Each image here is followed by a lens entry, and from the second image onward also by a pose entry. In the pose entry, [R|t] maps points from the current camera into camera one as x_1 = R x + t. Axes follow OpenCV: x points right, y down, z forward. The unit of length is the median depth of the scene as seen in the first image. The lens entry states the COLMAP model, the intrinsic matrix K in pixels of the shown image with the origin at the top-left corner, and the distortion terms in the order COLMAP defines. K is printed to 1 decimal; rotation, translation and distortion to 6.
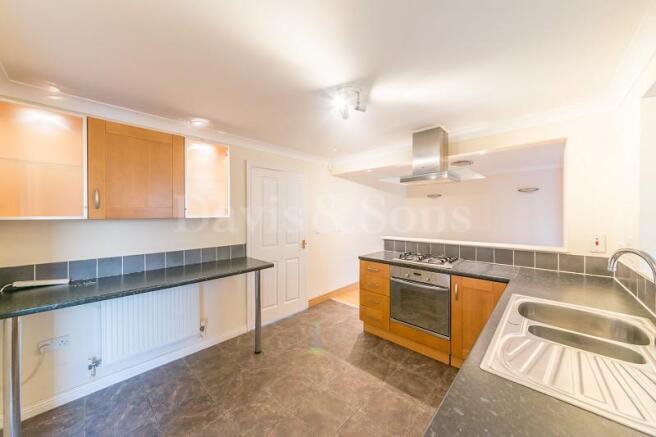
lens RADIAL K [[230.8, 0, 328.2], [0, 230.8, 215.6], [0, 0, 1]] dist [-0.000375, -0.000084]
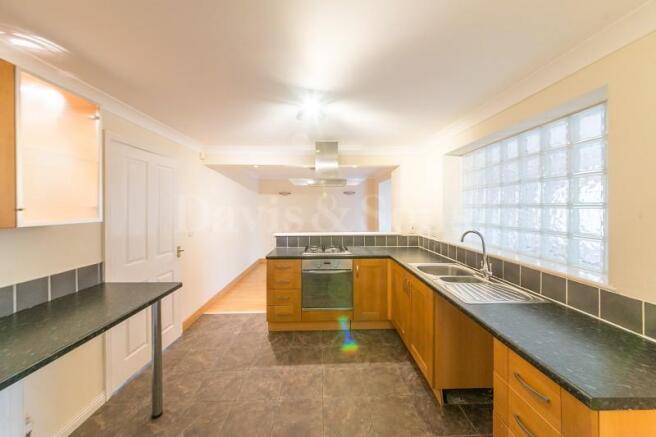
lens RADIAL K [[232.5, 0, 326.1], [0, 232.5, 208.5], [0, 0, 1]] dist [0.000319, -0.000039]
pose [[0.716373, -0.002319, 0.697713, -0.406480], [0.005526, 0.999982, -0.002350, -0.020960], [-0.697695, 0.005539, 0.716373, 0.141024]]
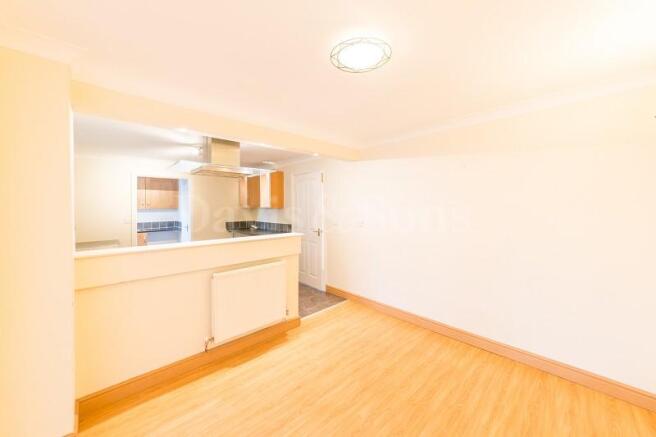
lens RADIAL K [[230.8, 0, 328.2], [0, 230.8, 215.6], [0, 0, 1]] dist [-0.000375, -0.000084]
pose [[-0.102295, 0.021911, -0.994513, 1.436040], [0.002057, 0.999760, 0.021816, 0.011014], [0.994752, 0.000186, -0.102315, 1.594157]]
